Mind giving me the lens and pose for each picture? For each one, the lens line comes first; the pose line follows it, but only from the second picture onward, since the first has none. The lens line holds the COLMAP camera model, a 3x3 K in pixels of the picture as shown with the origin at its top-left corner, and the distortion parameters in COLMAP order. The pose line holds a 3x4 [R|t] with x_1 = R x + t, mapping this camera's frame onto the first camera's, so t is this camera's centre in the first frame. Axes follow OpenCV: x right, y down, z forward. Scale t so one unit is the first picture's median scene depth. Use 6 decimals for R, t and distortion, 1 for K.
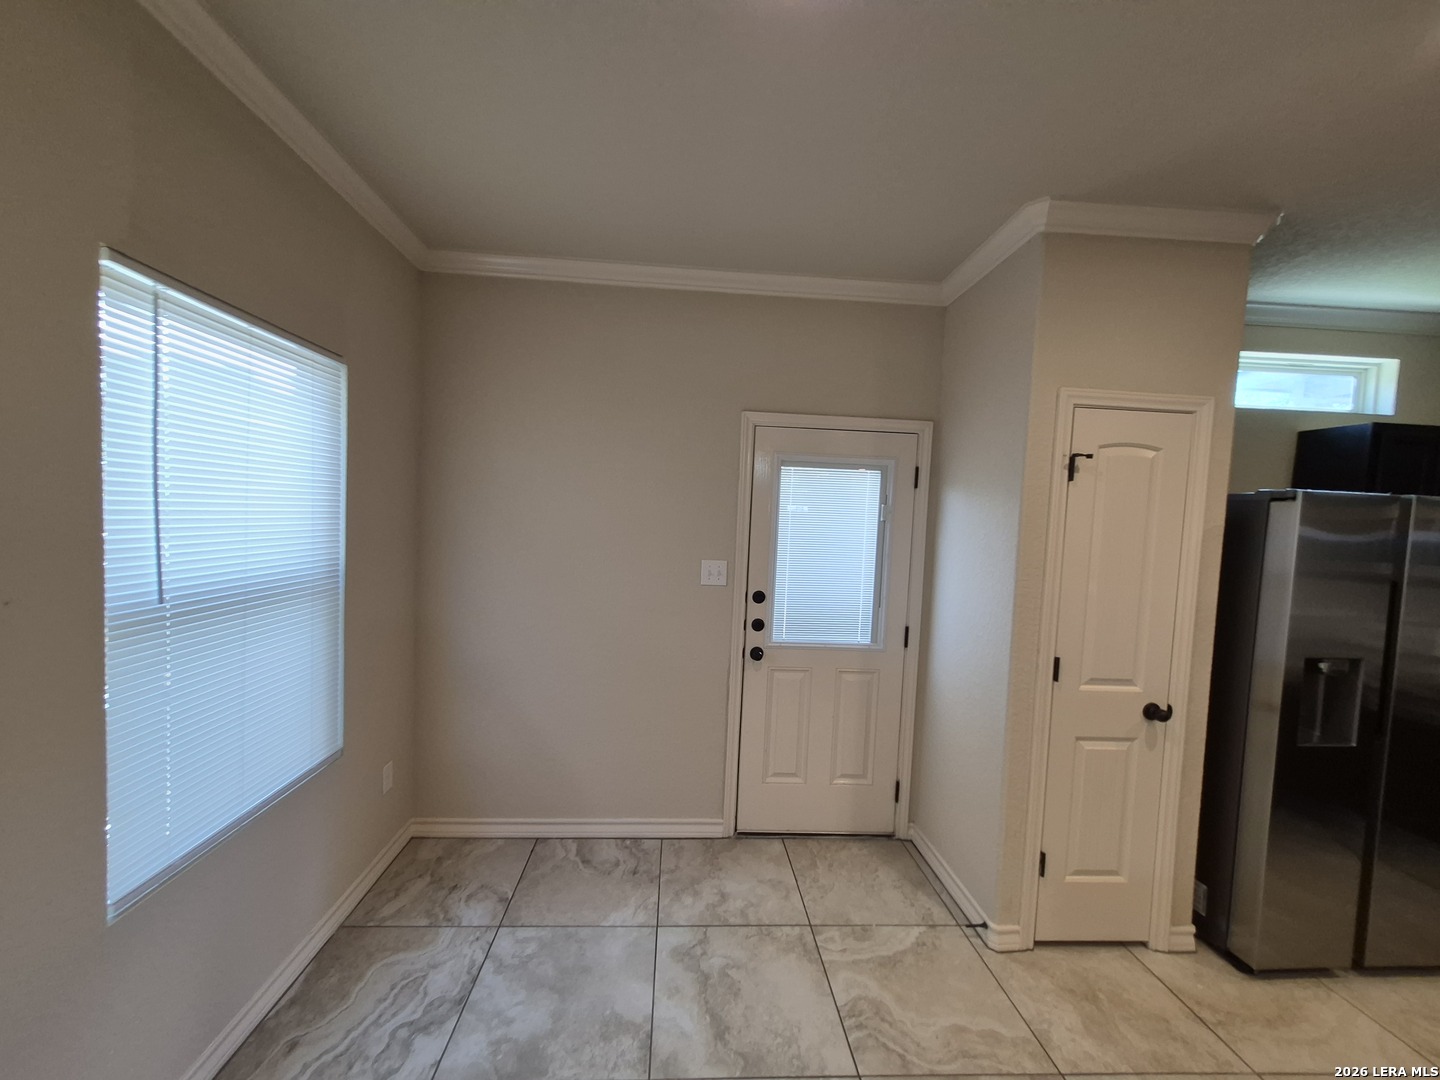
lens RADIAL K [[565.1, 0, 709.9], [0, 565.1, 544.2], [0, 0, 1]] dist [0.005807, 0.000490]
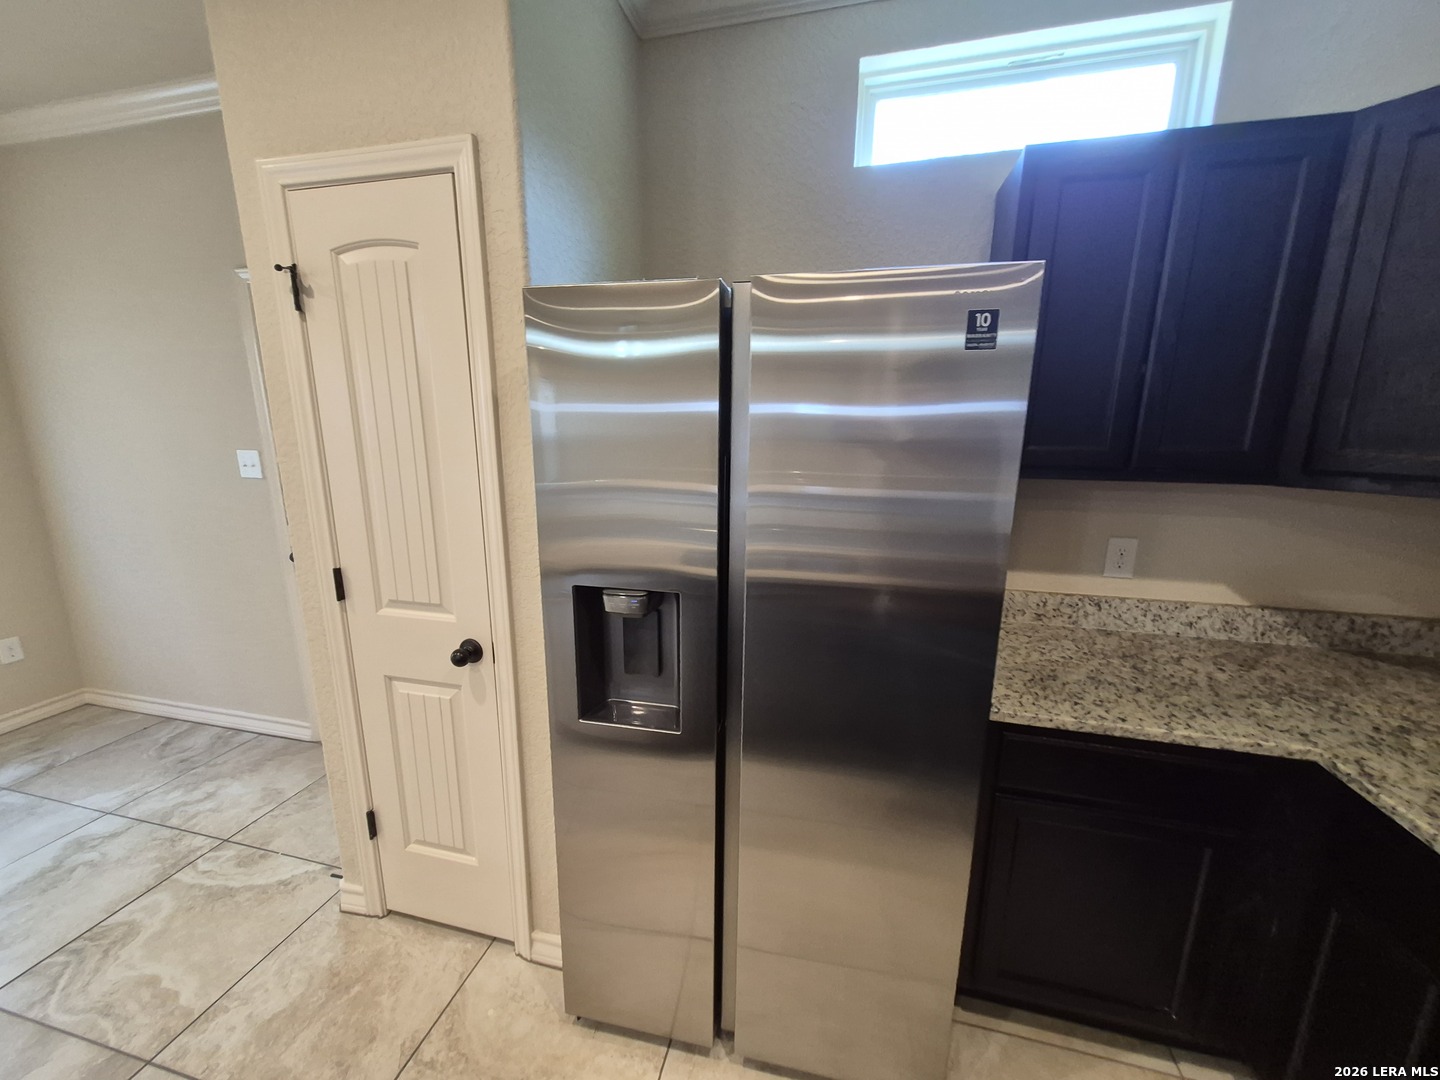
lens RADIAL K [[565.1, 0, 709.9], [0, 565.1, 544.2], [0, 0, 1]] dist [0.005807, 0.000490]
pose [[0.952492, 0.032585, -0.302817, 1.236549], [0.014605, 0.988229, 0.152281, 0.062353], [0.304215, -0.149470, 0.940804, 0.447987]]
